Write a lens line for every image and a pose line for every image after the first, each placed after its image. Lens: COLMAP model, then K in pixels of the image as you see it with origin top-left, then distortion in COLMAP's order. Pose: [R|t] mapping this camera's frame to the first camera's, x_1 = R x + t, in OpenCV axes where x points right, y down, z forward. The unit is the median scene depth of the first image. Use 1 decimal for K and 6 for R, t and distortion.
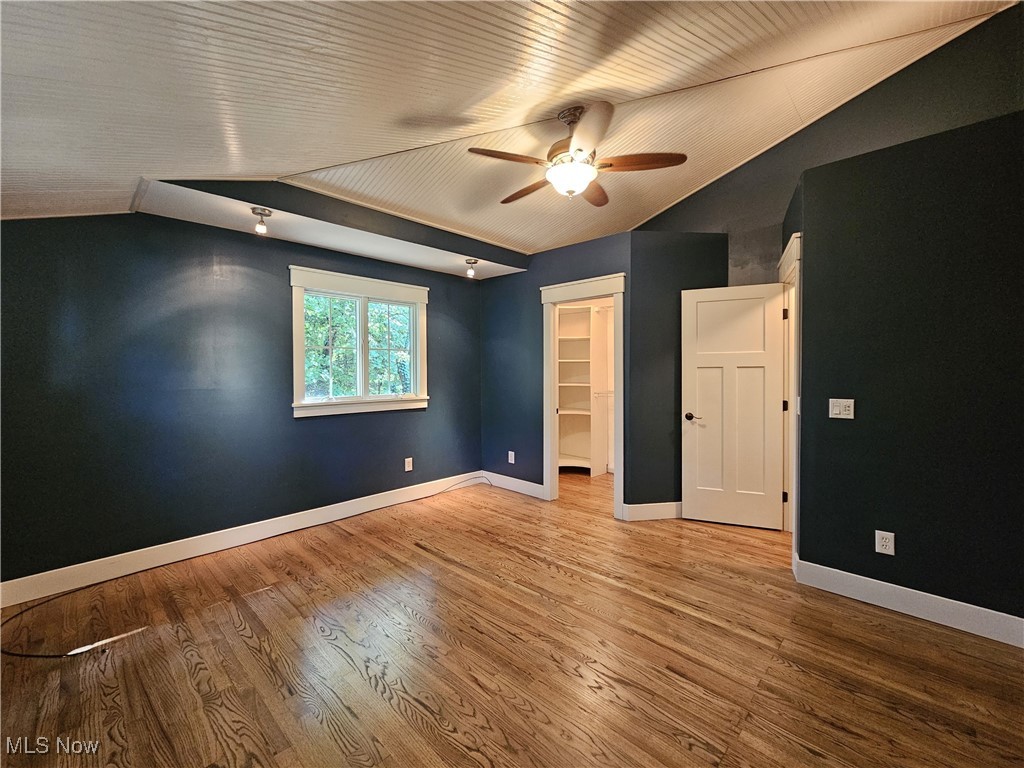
lens RADIAL K [[414.2, 0, 509.3], [0, 414.2, 378.0], [0, 0, 1]] dist [-0.000286, 0.000690]
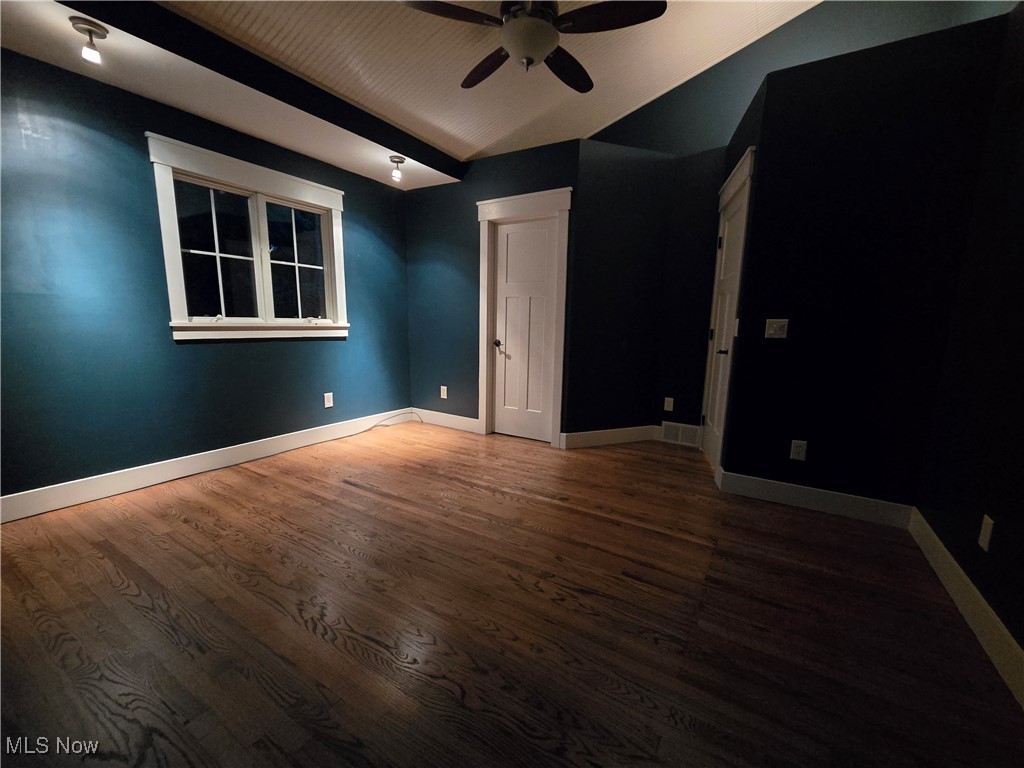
lens RADIAL K [[414.4, 0, 516.0], [0, 414.4, 385.3], [0, 0, 1]] dist [0.000931, 0.001017]
pose [[0.978389, -0.013842, 0.206310, -0.057188], [-0.015678, 0.989919, 0.140763, 0.080998], [-0.206179, -0.140956, 0.968309, 0.105989]]
